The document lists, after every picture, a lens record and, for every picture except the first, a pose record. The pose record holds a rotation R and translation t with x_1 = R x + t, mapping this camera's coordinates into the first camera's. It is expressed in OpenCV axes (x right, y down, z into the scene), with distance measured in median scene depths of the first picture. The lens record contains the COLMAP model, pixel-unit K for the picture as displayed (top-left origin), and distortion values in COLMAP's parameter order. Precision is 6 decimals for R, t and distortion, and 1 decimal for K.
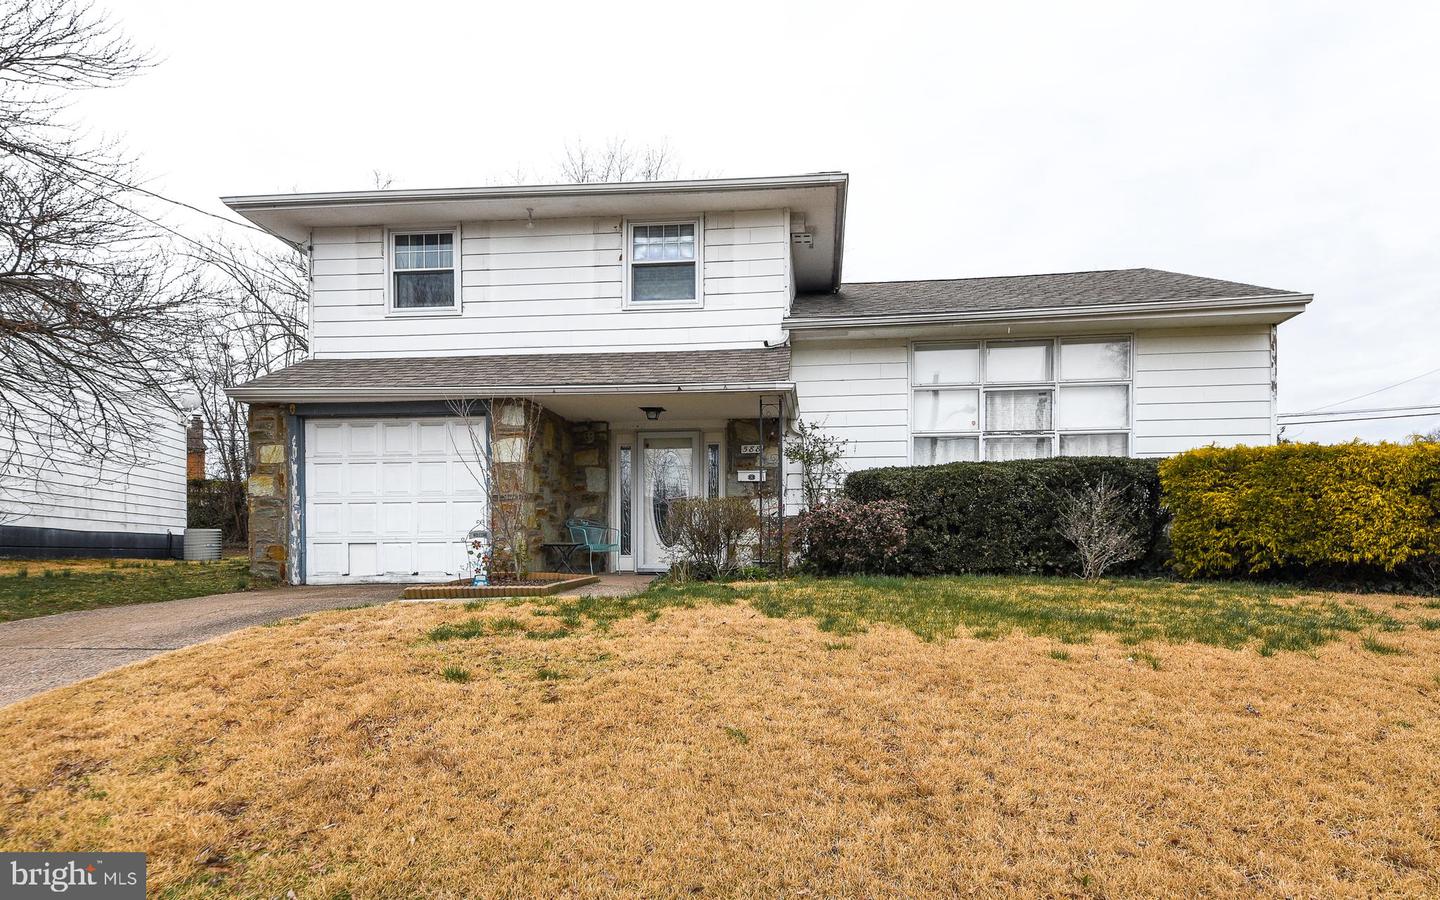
lens RADIAL K [[726.8, 0, 719.9], [0, 726.8, 475.7], [0, 0, 1]] dist [0.037465, -0.000391]
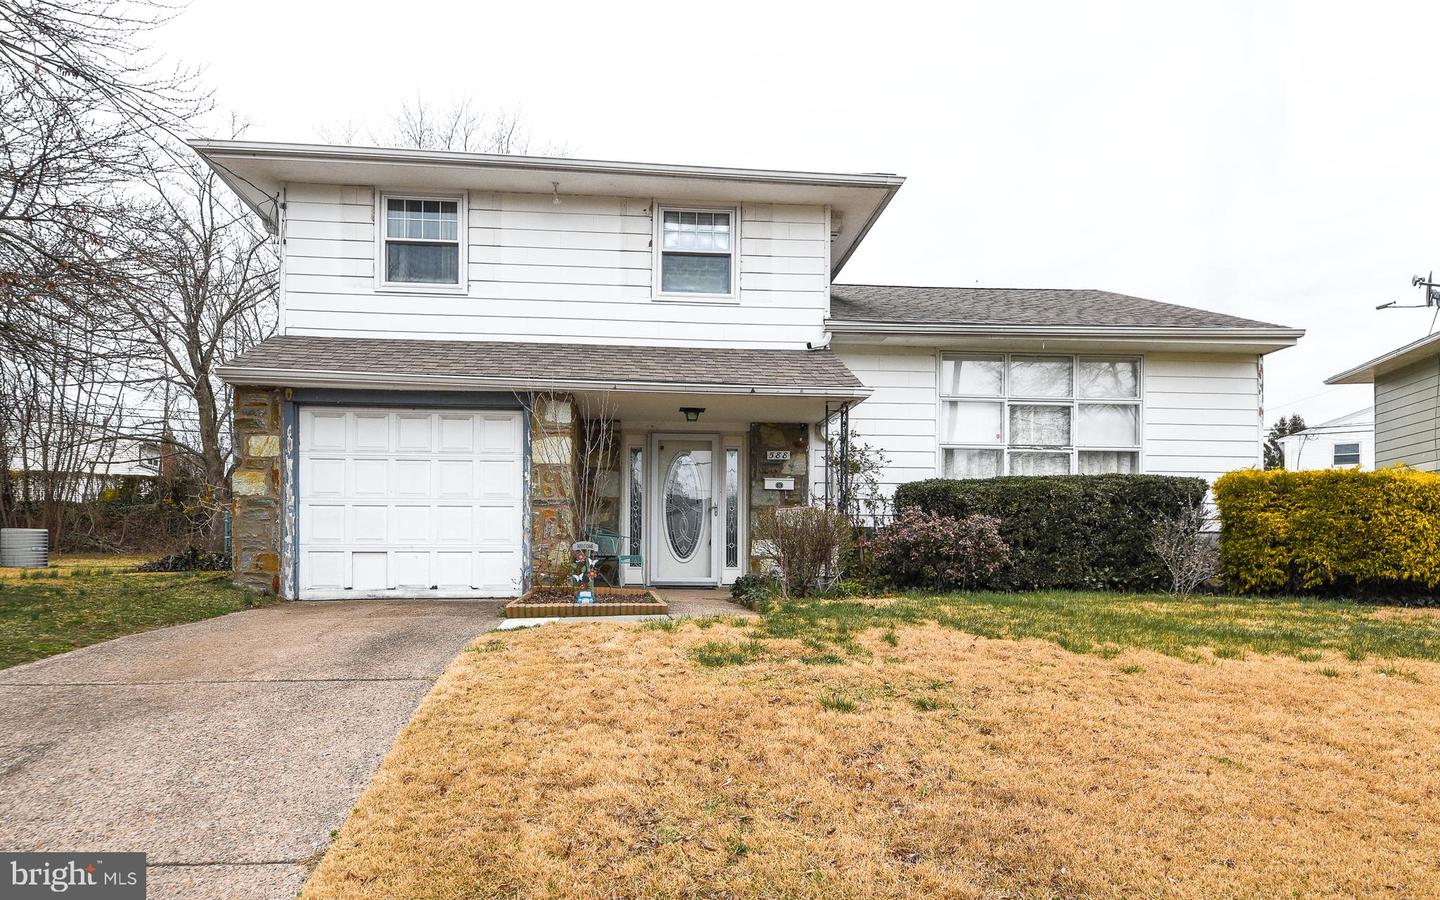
lens RADIAL K [[781.9, 0, 720.0], [0, 781.9, 472.9], [0, 0, 1]] dist [0.016309, 0.000138]
pose [[0.984737, 0.026573, 0.172008, -0.218891], [-0.025413, 0.999637, -0.008941, -0.003241], [-0.172183, 0.004433, 0.985055, 0.014658]]
